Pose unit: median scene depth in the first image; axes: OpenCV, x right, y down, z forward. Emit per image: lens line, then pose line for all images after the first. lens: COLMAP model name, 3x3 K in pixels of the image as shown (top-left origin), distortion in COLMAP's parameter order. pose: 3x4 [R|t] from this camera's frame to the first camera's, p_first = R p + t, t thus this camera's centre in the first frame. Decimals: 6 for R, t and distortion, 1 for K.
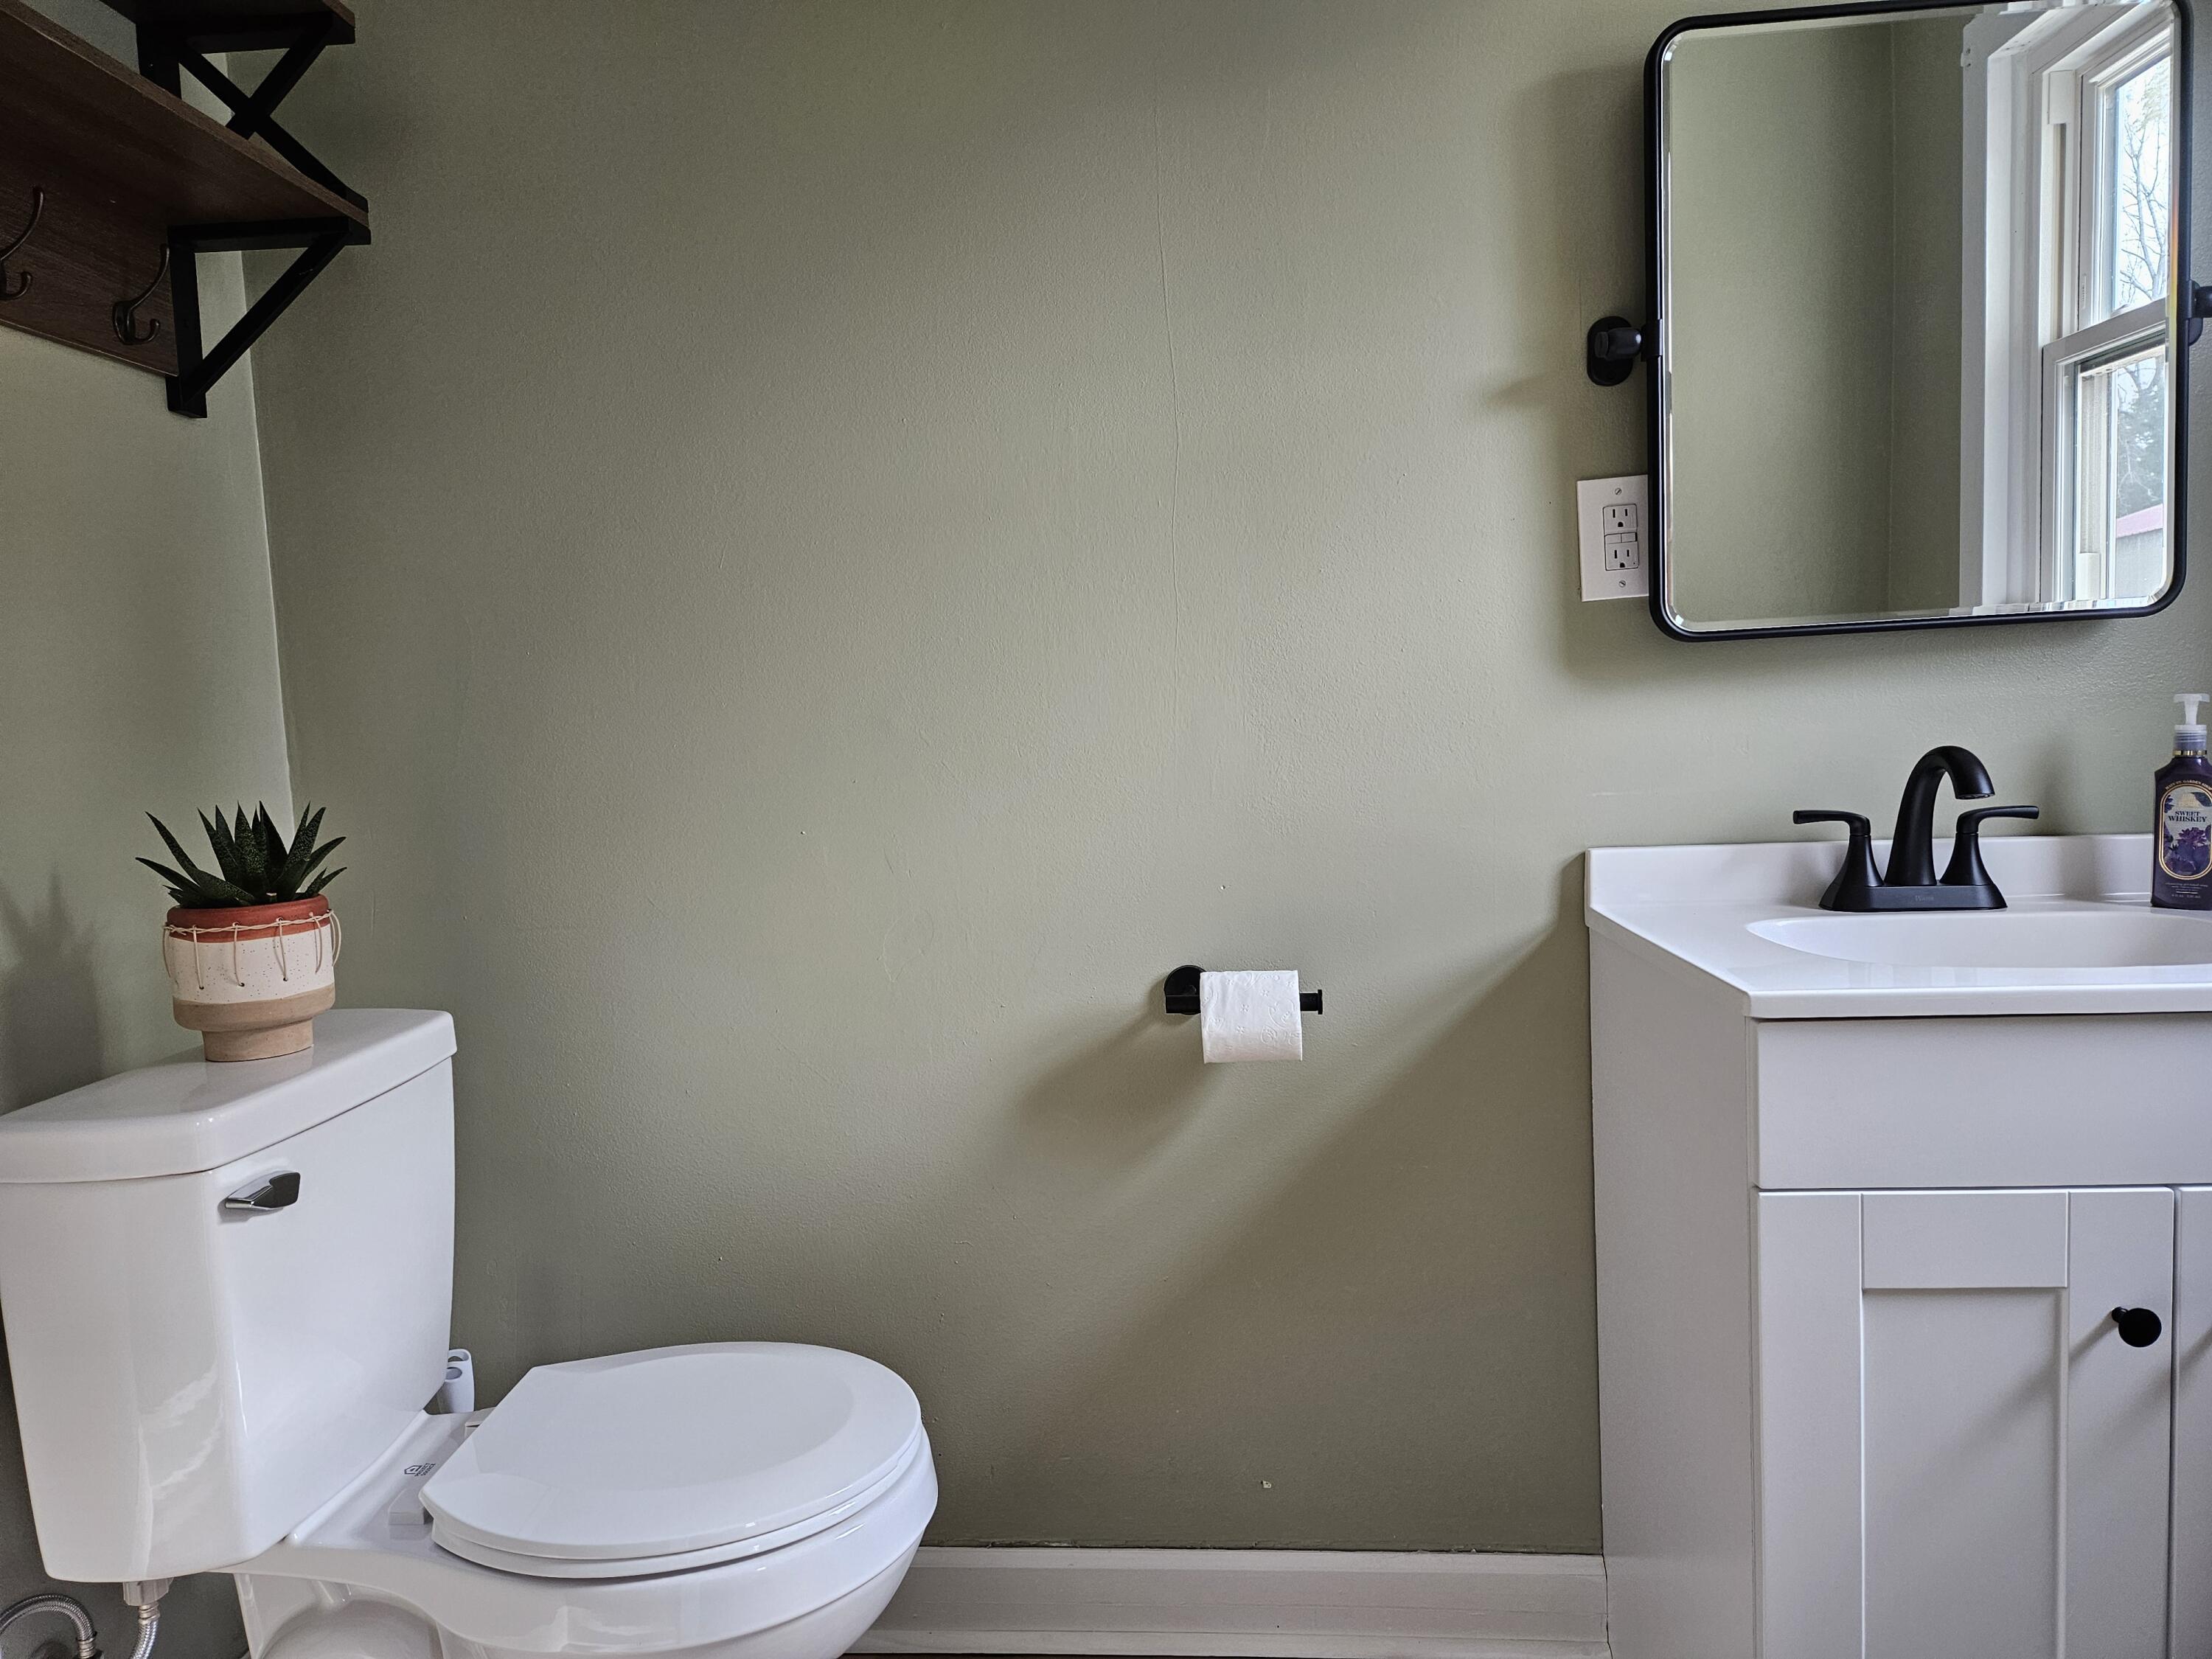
lens RADIAL K [[1482.0, 0, 1088.3], [0, 1482.0, 817.5], [0, 0, 1]] dist [0.053432, -0.034214]
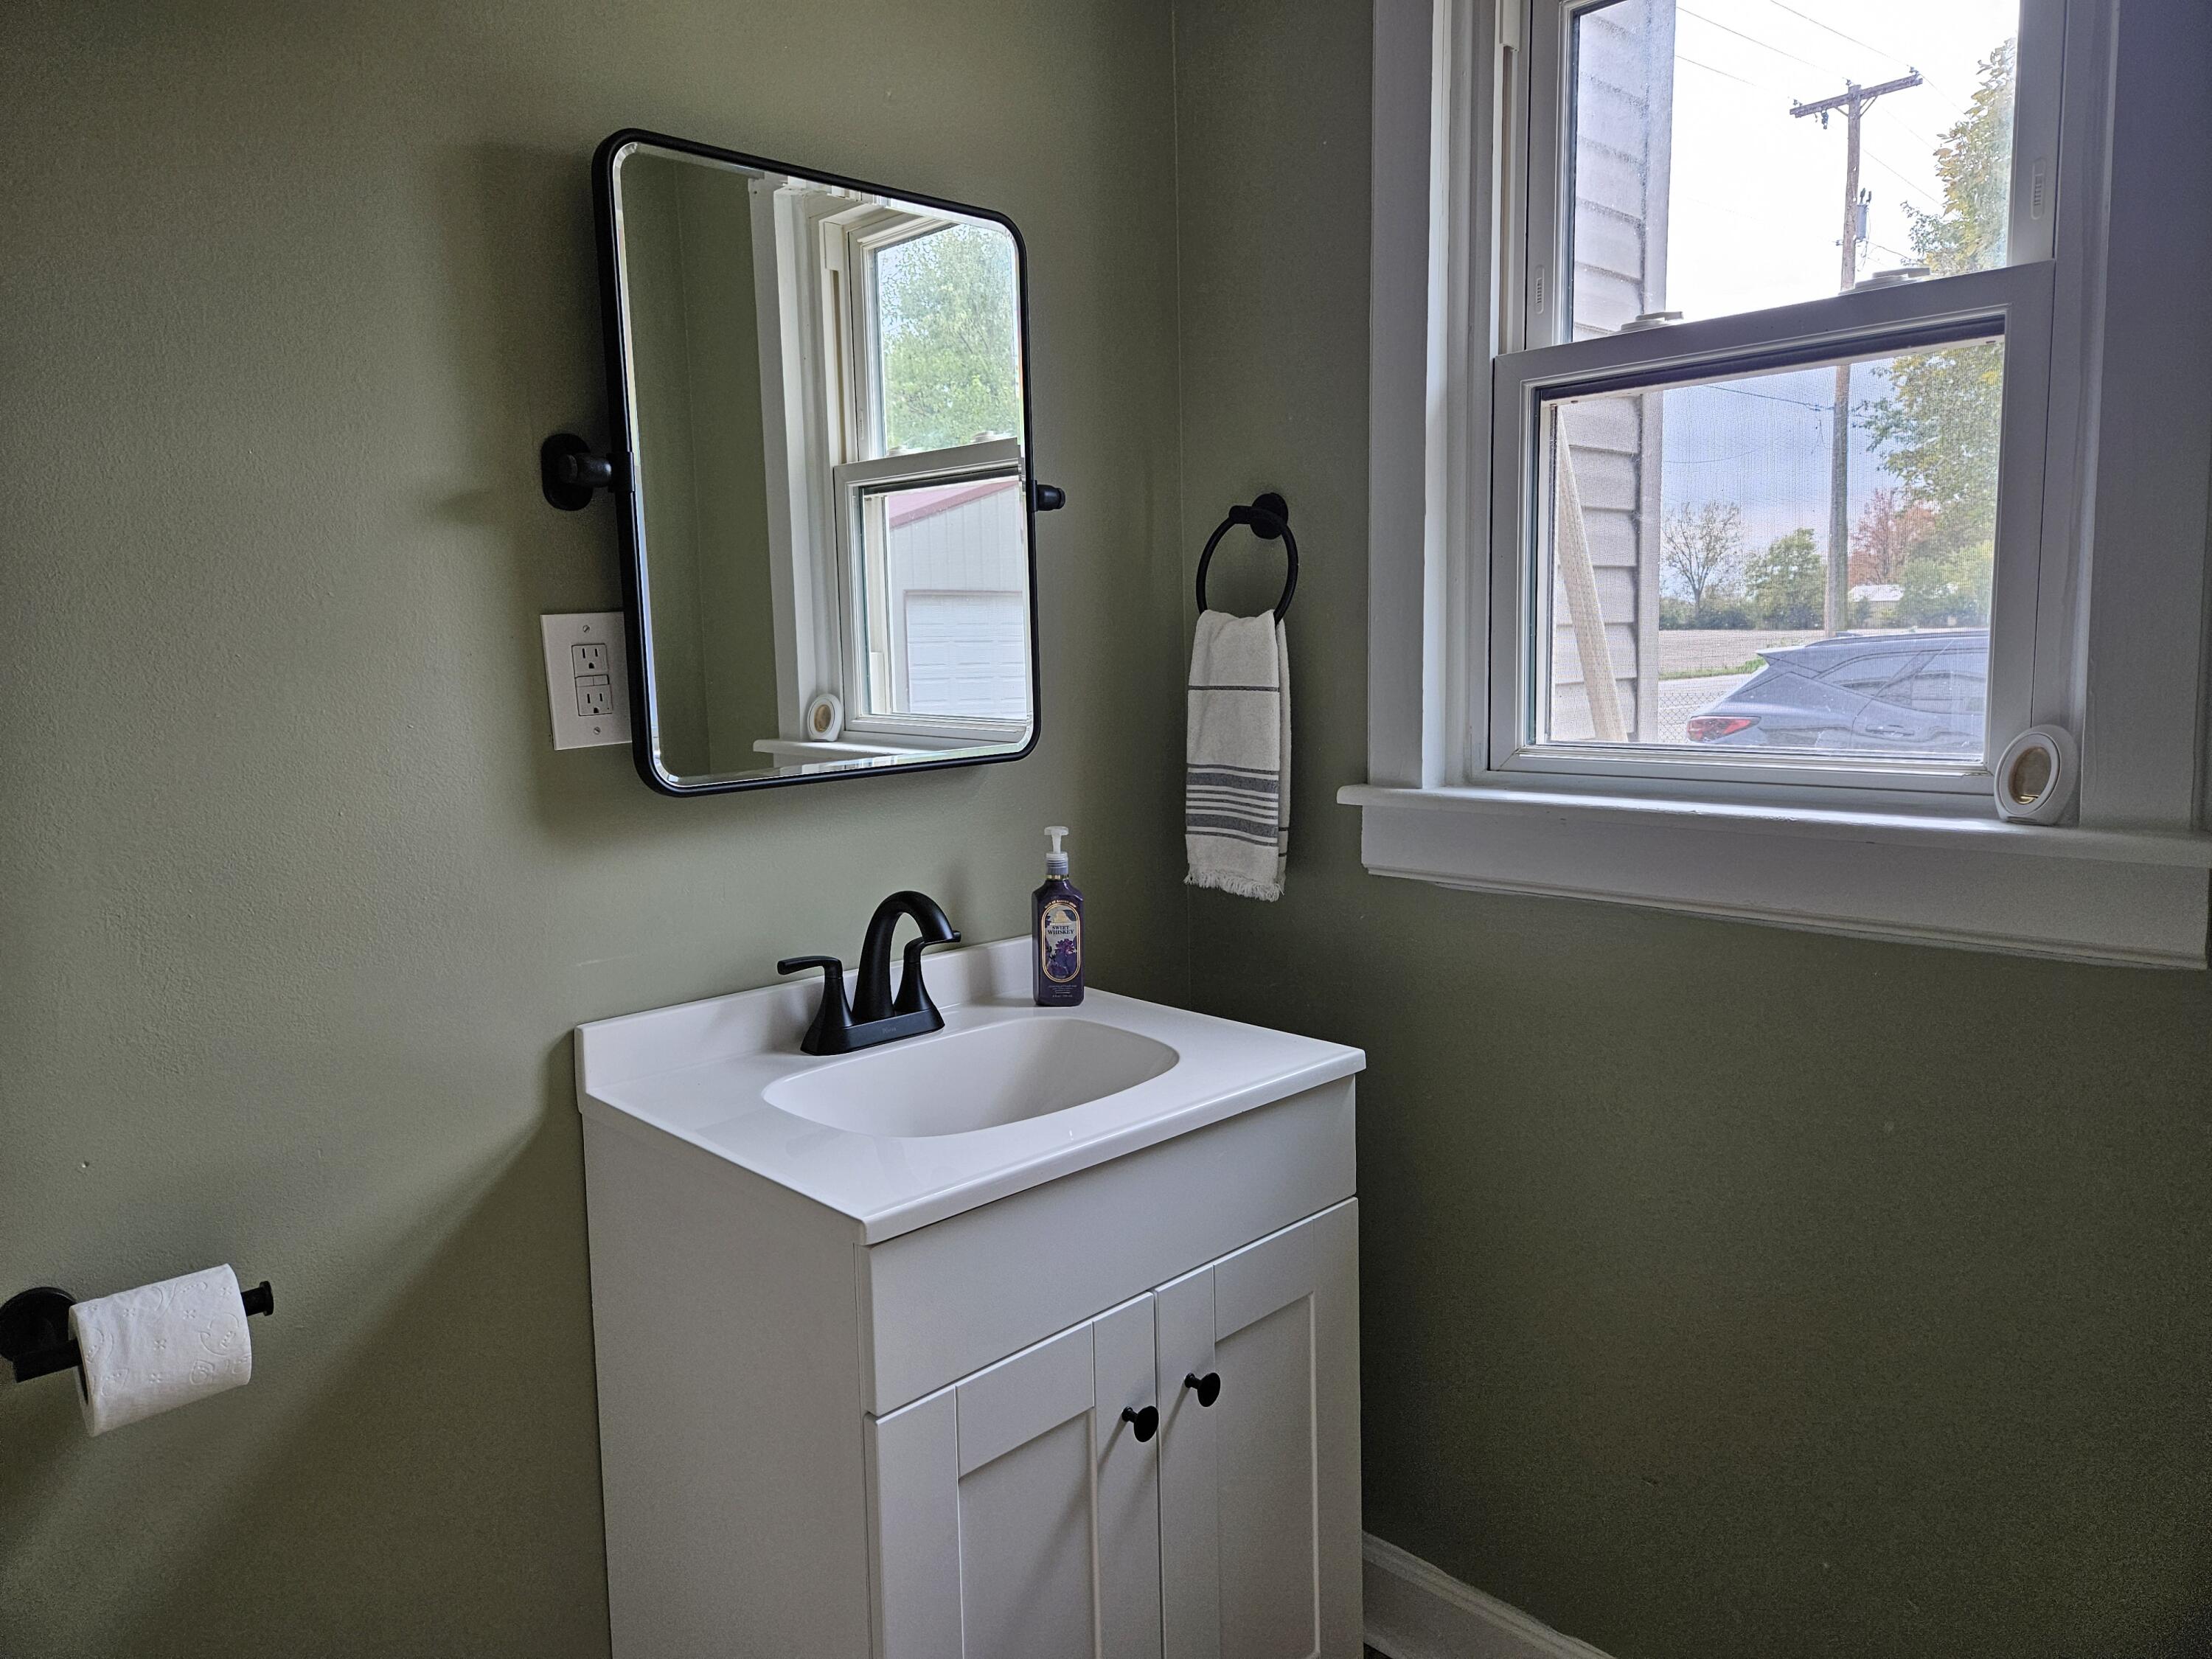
lens RADIAL K [[1465.7, 0, 1079.0], [0, 1465.7, 799.7], [0, 0, 1]] dist [0.081451, -0.076661]
pose [[0.669823, -0.057543, 0.740288, -0.114790], [0.051321, 0.998196, 0.031155, -0.130576], [-0.740745, 0.017124, 0.671568, 0.186470]]
